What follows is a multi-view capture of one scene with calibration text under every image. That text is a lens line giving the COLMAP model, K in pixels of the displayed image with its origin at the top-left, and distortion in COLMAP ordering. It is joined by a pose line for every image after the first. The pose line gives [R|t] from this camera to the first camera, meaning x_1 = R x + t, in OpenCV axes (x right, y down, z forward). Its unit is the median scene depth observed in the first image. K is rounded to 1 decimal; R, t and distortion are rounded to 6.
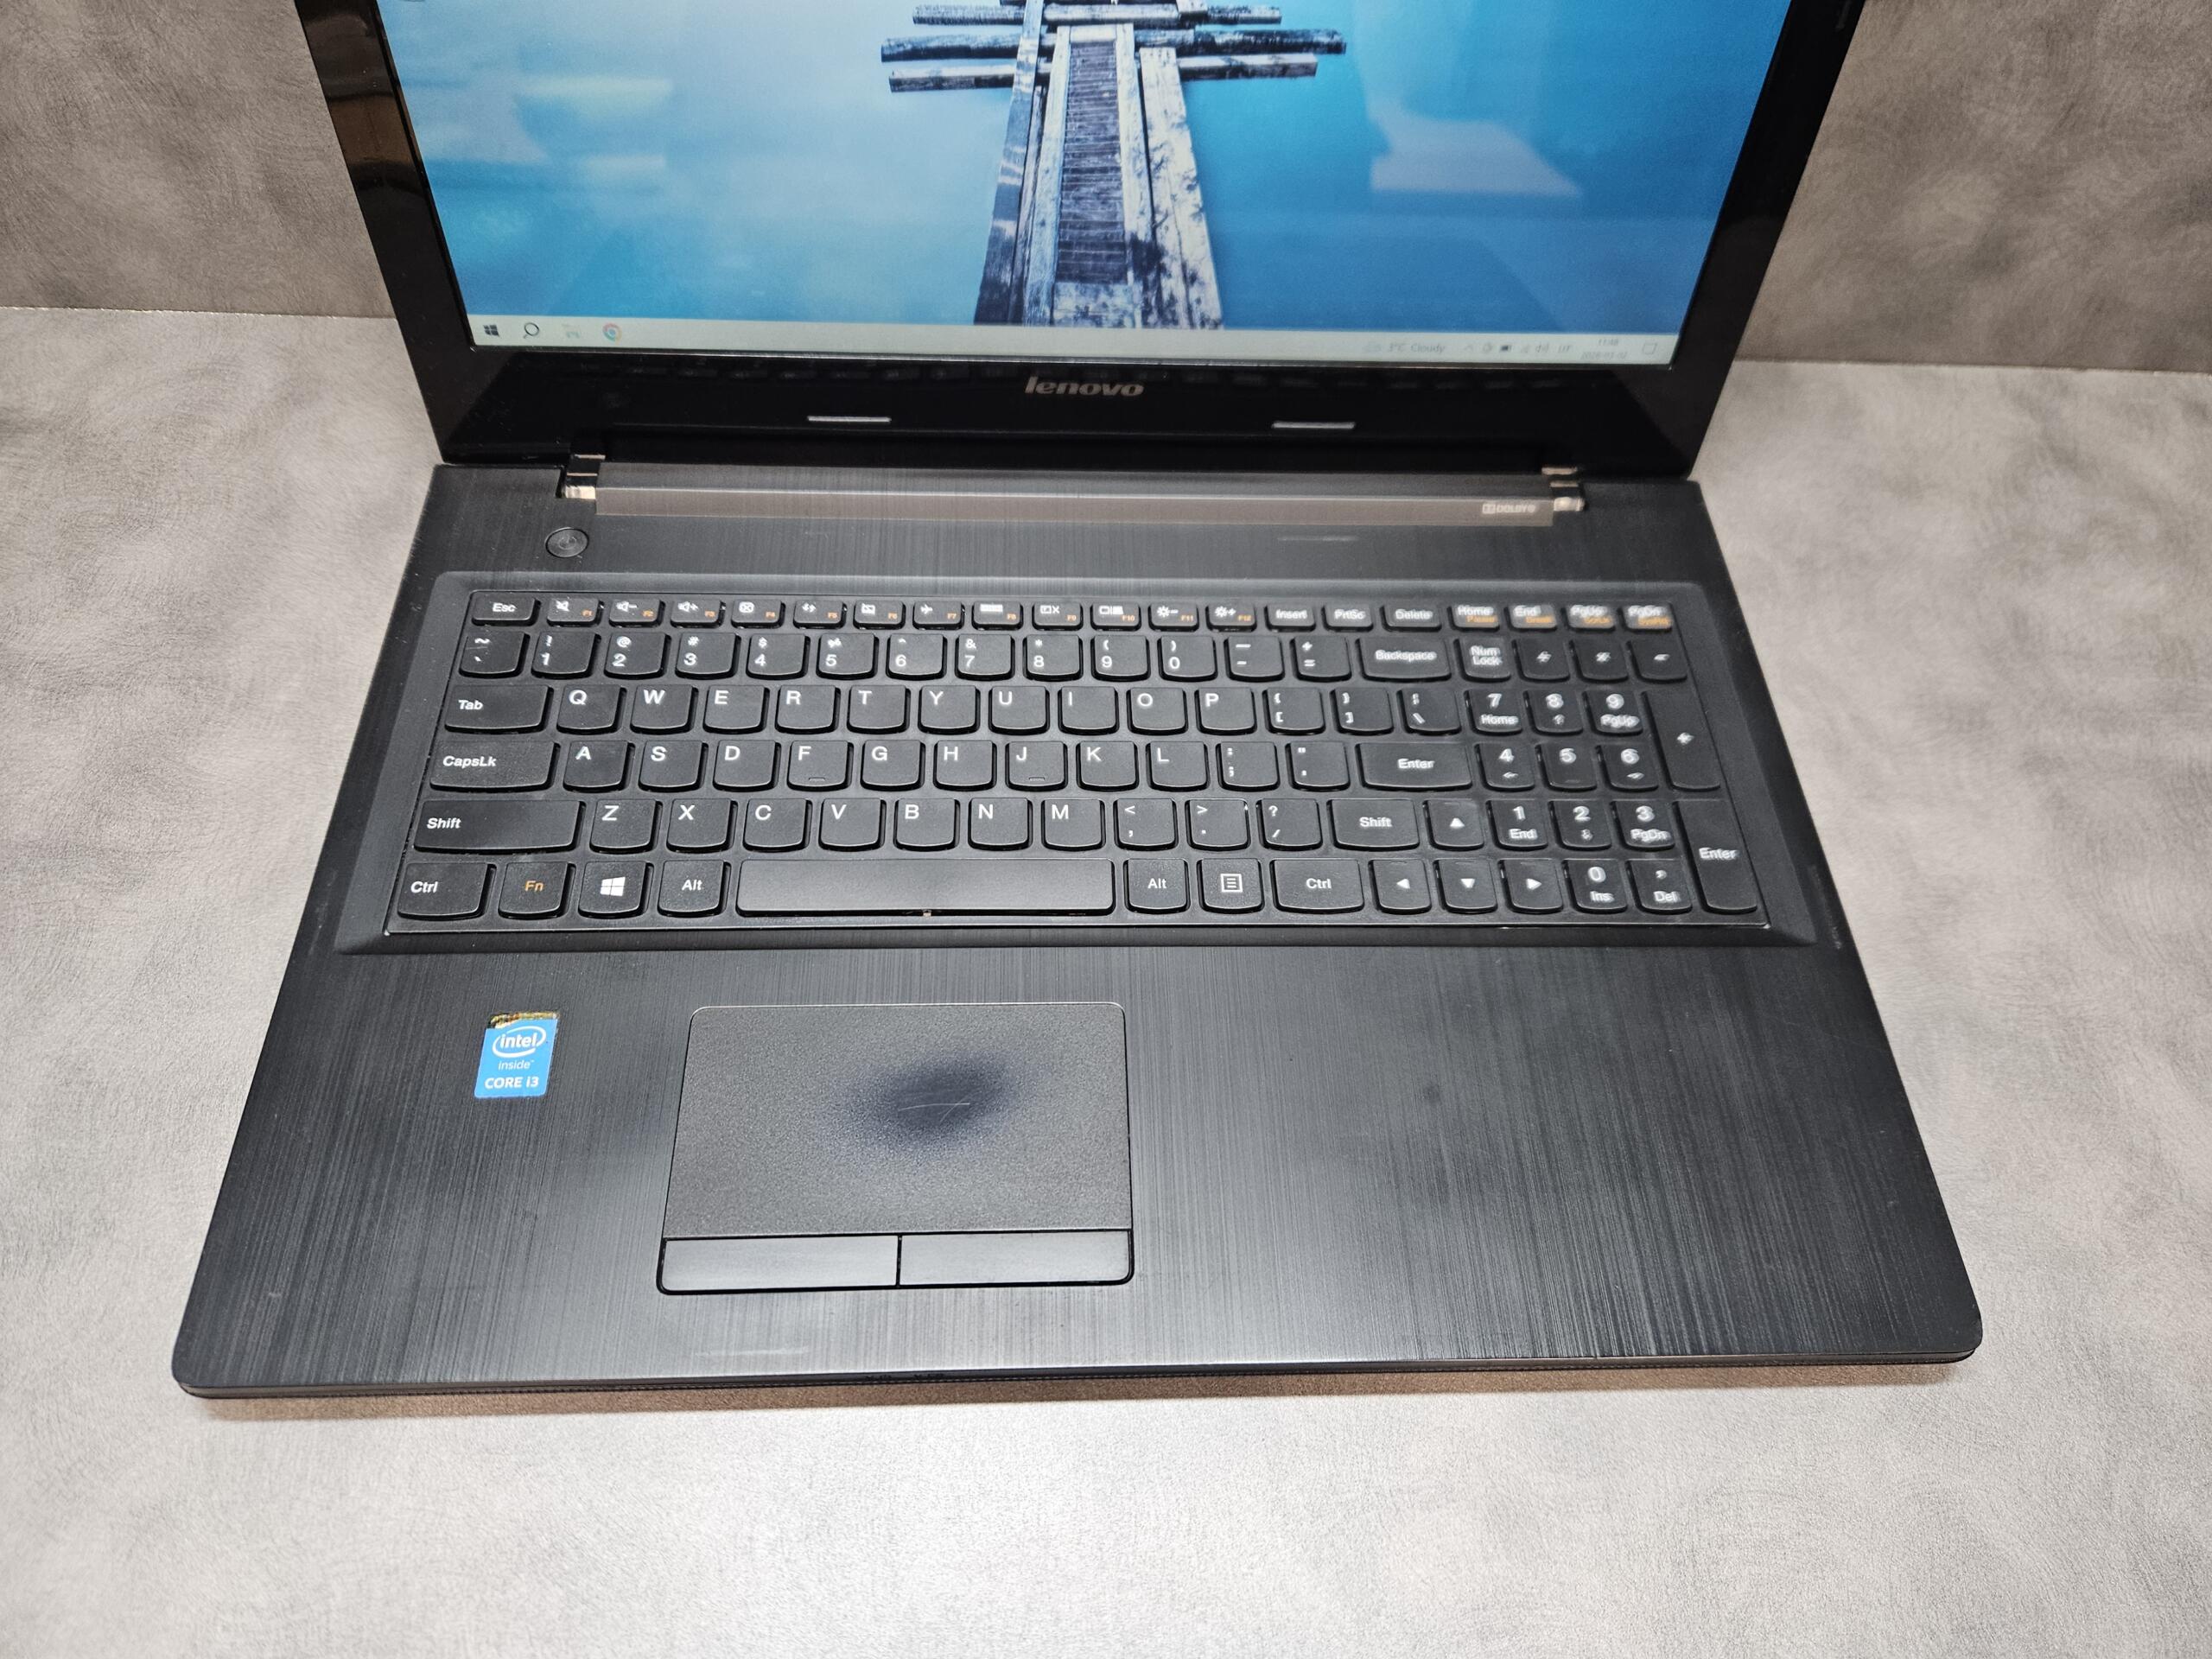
lens RADIAL K [[1536.7, 0, 1106.5], [0, 1536.7, 838.3], [0, 0, 1]] dist [0.034054, -0.039247]
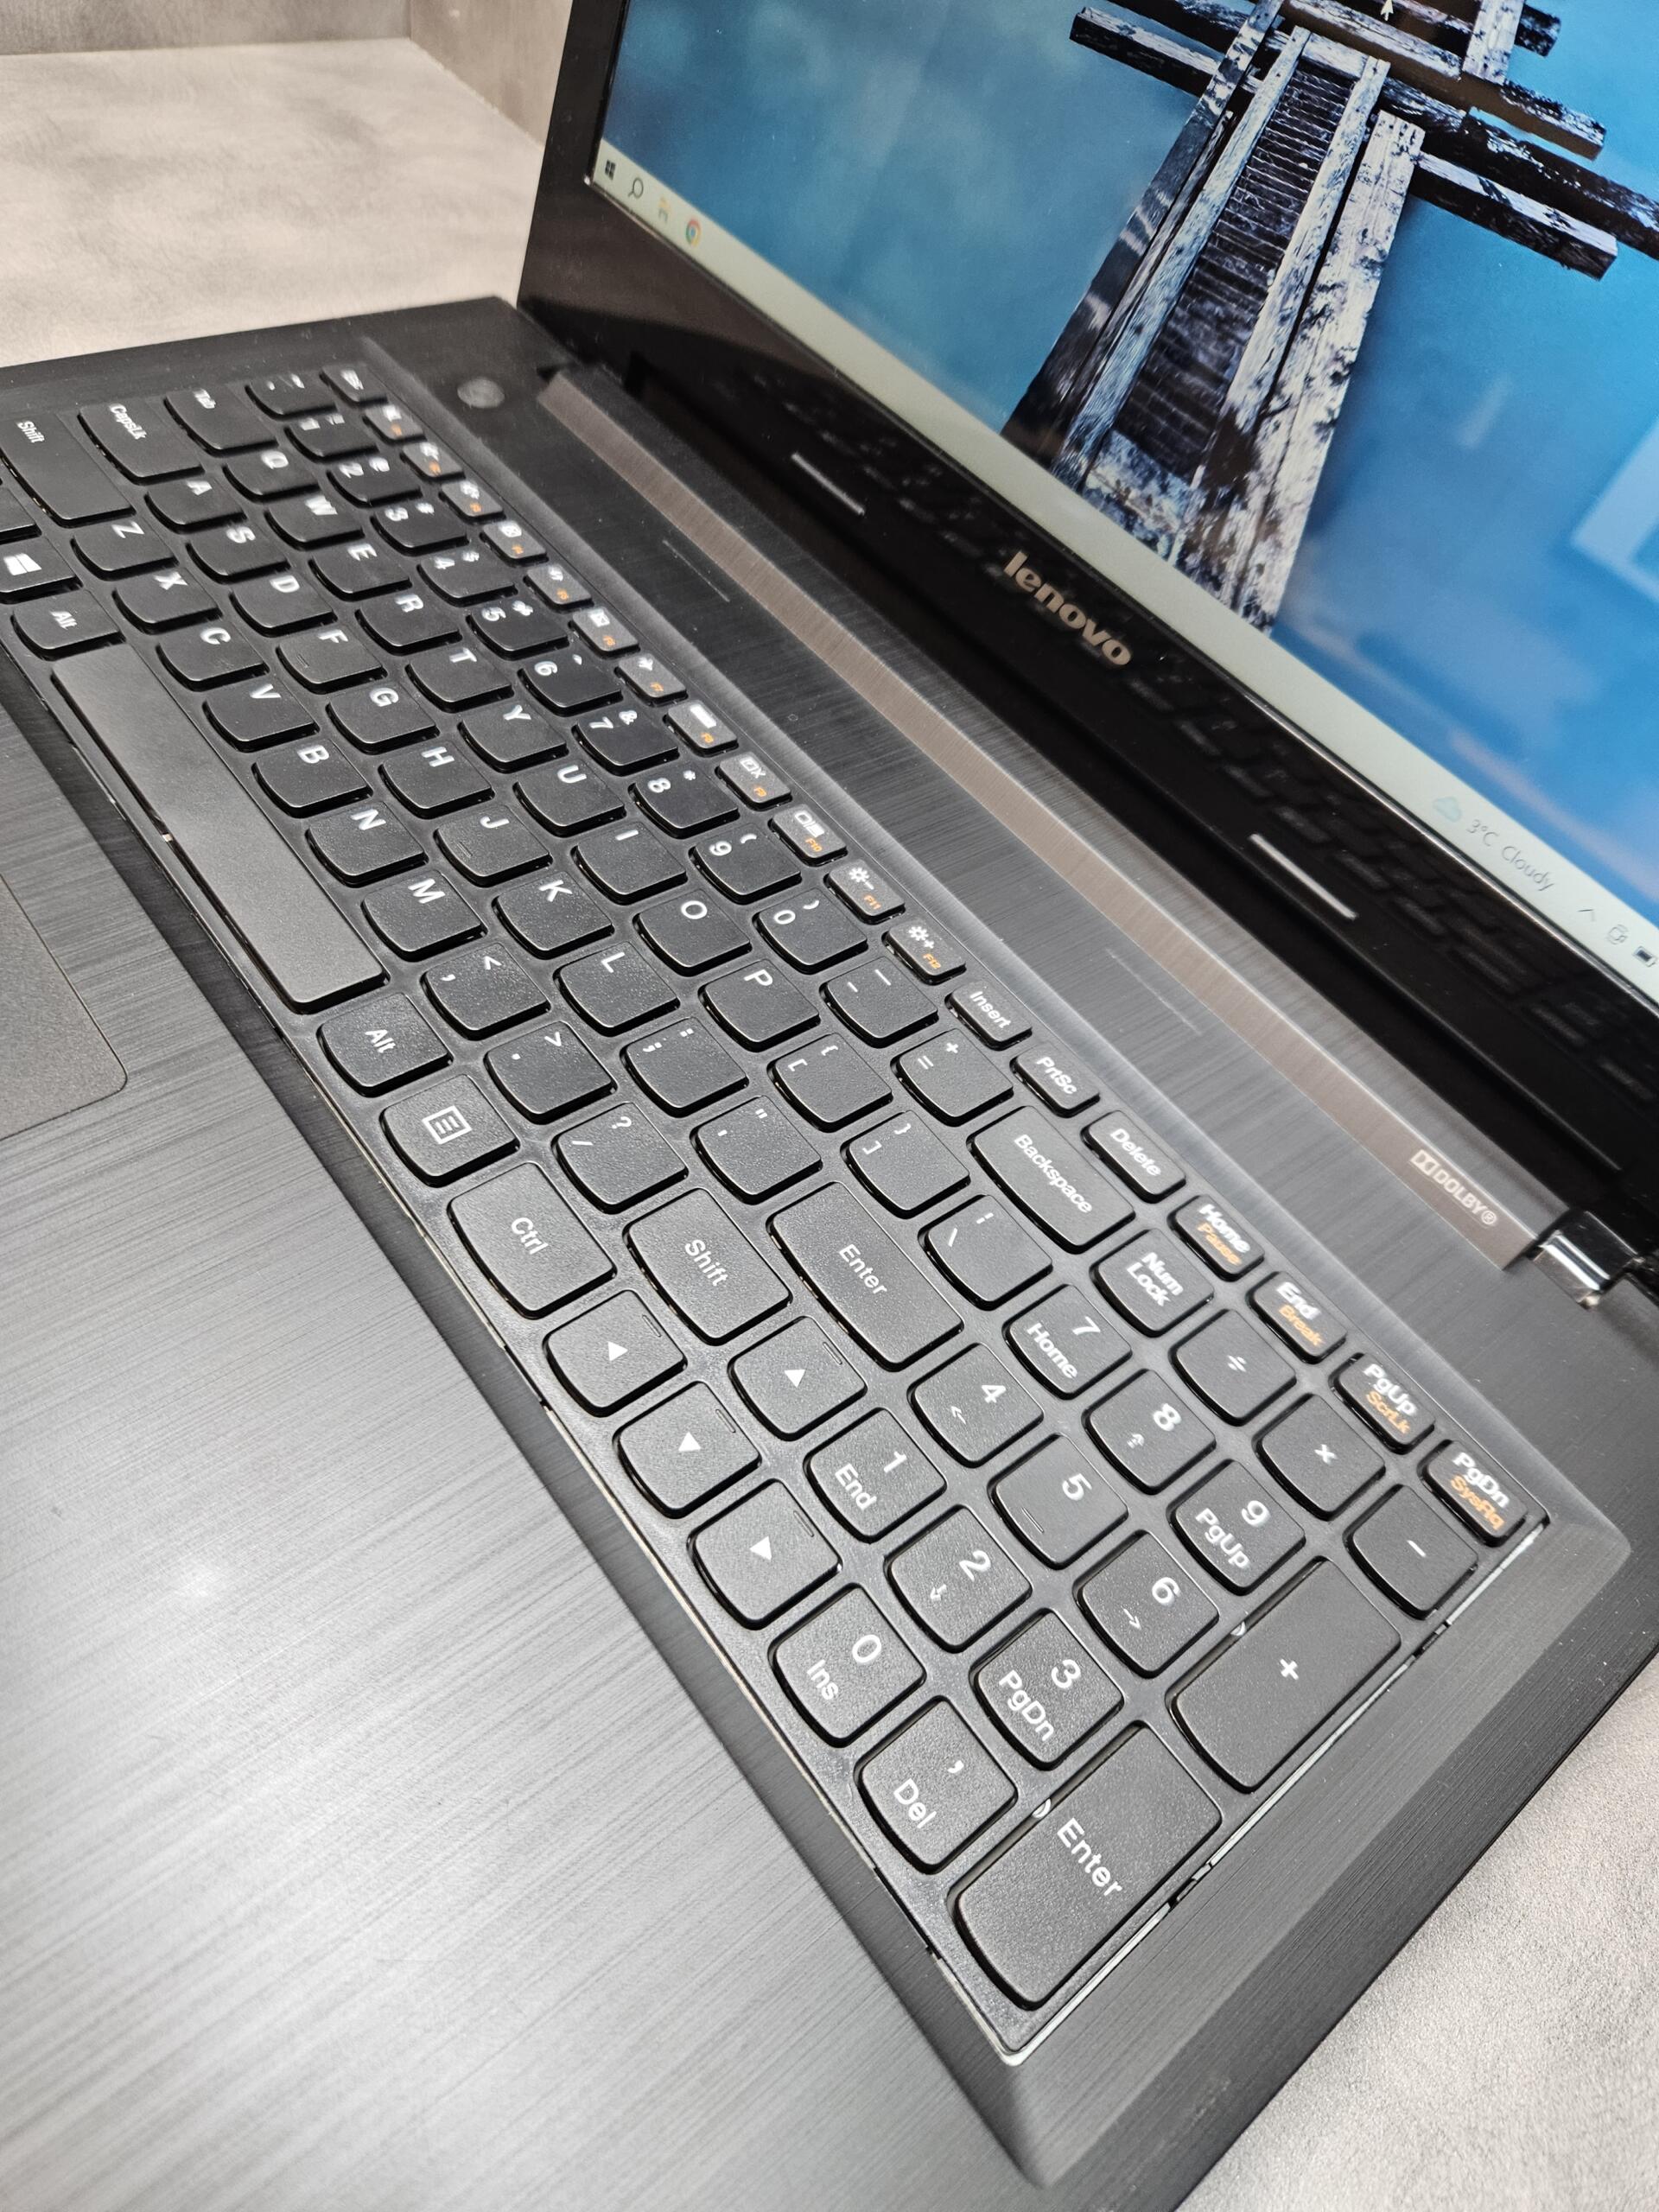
lens RADIAL K [[1536.7, 0, 843.8], [0, 1536.7, 1088.8], [0, 0, 1]] dist [0.034054, -0.039247]
pose [[0.598827, 0.647030, -0.471974, 0.394258], [-0.744010, 0.667546, -0.028839, -0.067090], [0.296404, 0.368423, 0.881141, 0.486637]]
